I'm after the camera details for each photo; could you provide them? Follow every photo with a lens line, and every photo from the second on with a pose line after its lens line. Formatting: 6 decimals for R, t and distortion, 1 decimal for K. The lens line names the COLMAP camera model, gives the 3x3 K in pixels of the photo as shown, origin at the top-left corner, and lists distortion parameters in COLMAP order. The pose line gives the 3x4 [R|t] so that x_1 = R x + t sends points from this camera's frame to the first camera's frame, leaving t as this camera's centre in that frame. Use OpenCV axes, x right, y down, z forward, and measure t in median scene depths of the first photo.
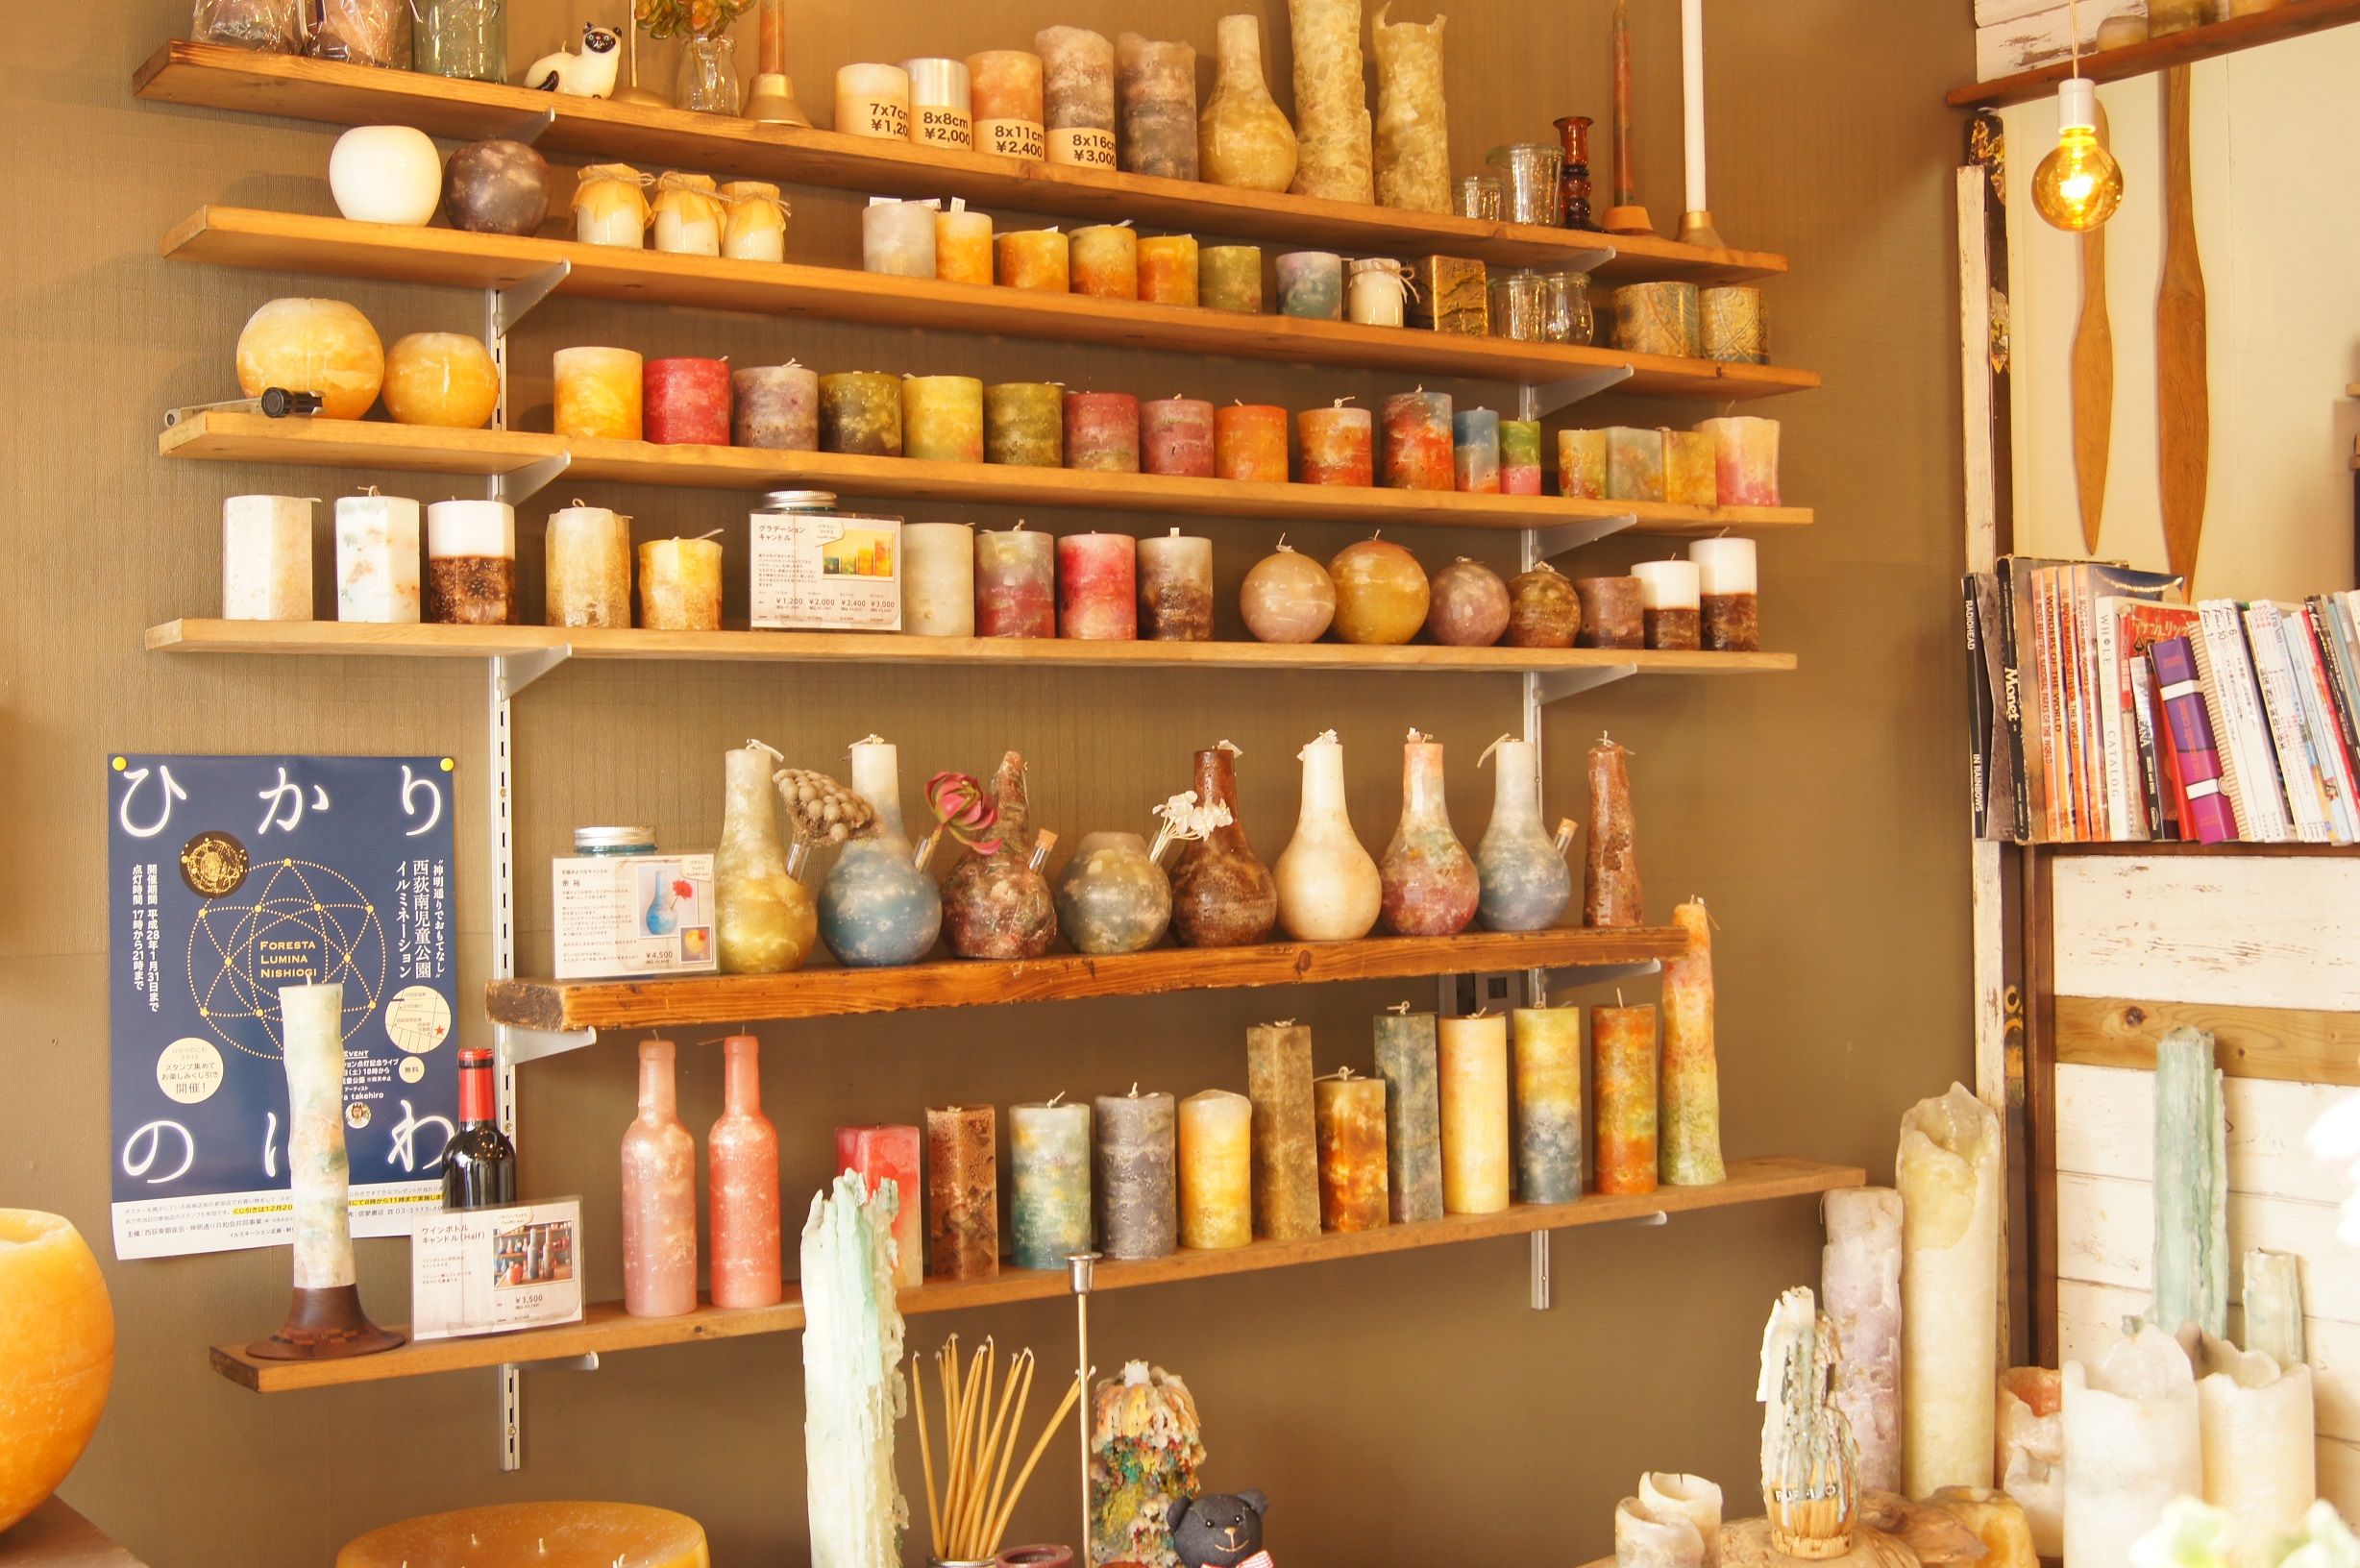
lens RADIAL K [[2896.4, 0, 1180.8], [0, 2896.4, 786.7], [0, 0, 1]] dist [-0.011006, 0.000000]
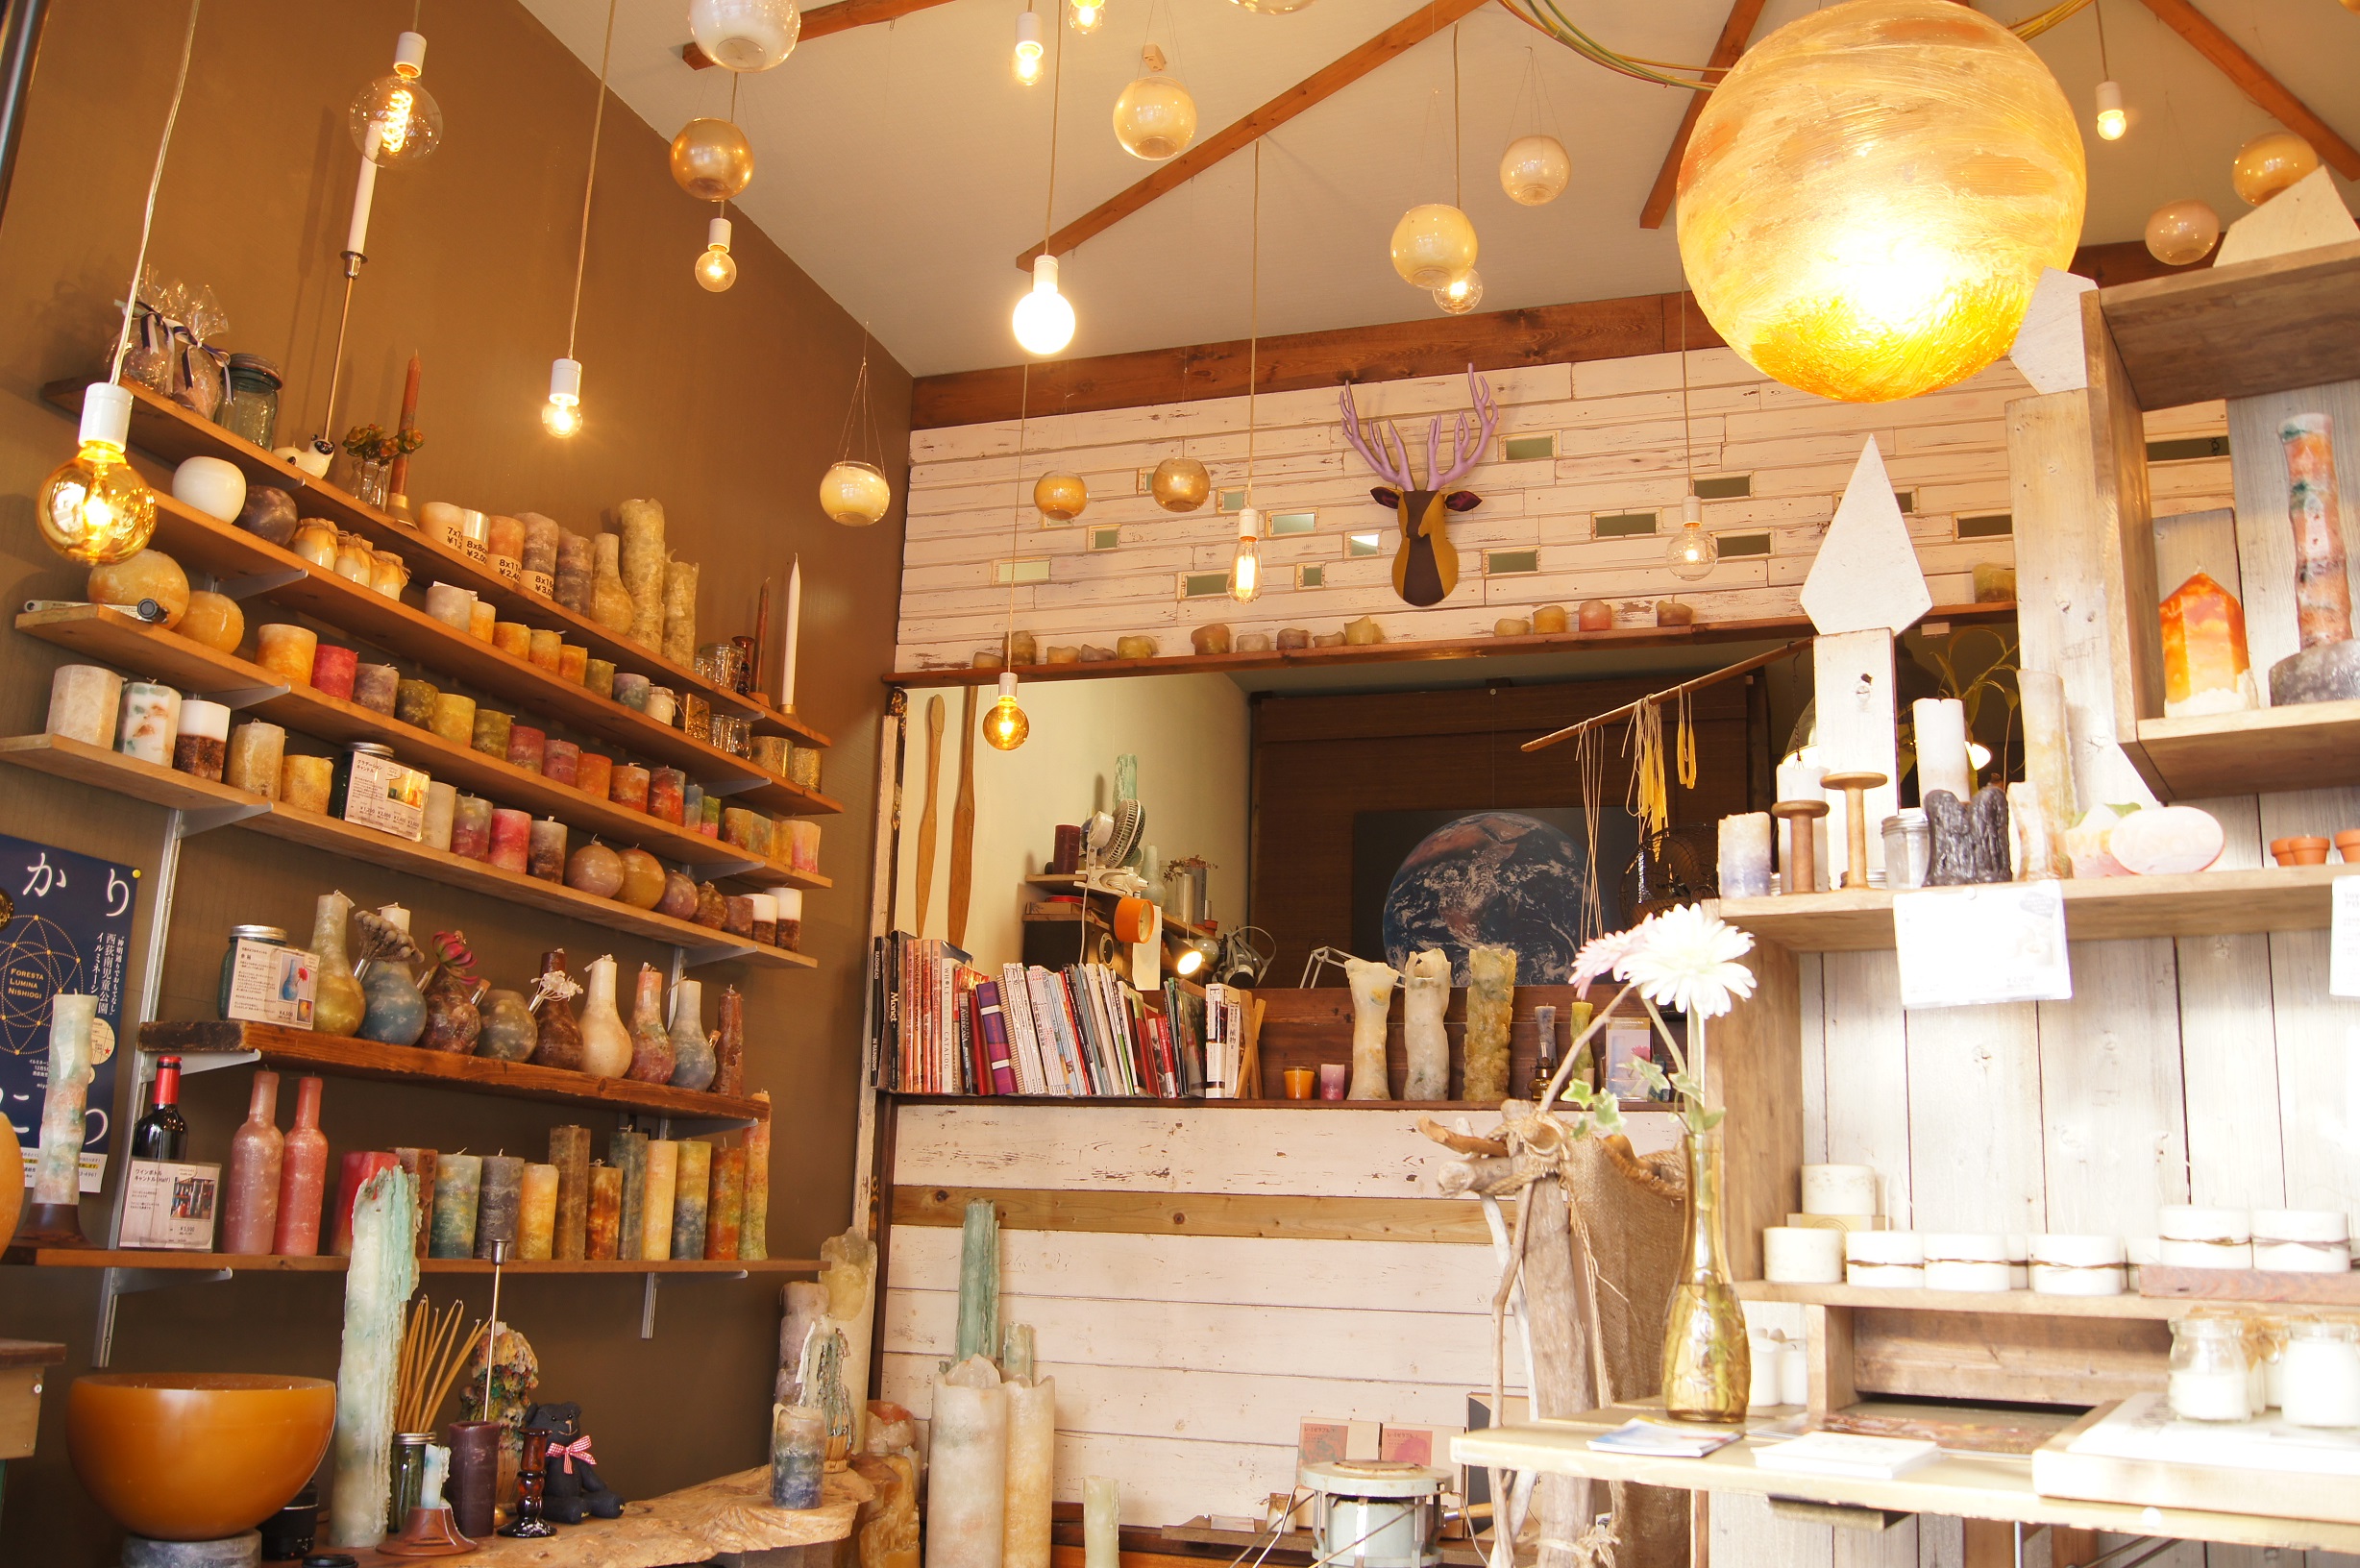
lens RADIAL K [[2033.4, 0, 1178.4], [0, 2033.4, 785.5], [0, 0, 1]] dist [-0.015308, -0.005127]
pose [[0.800050, 0.179273, 0.572522, -0.388969], [-0.049804, 0.970862, -0.234407, 0.149996], [-0.597862, 0.159023, 0.785667, -0.128512]]
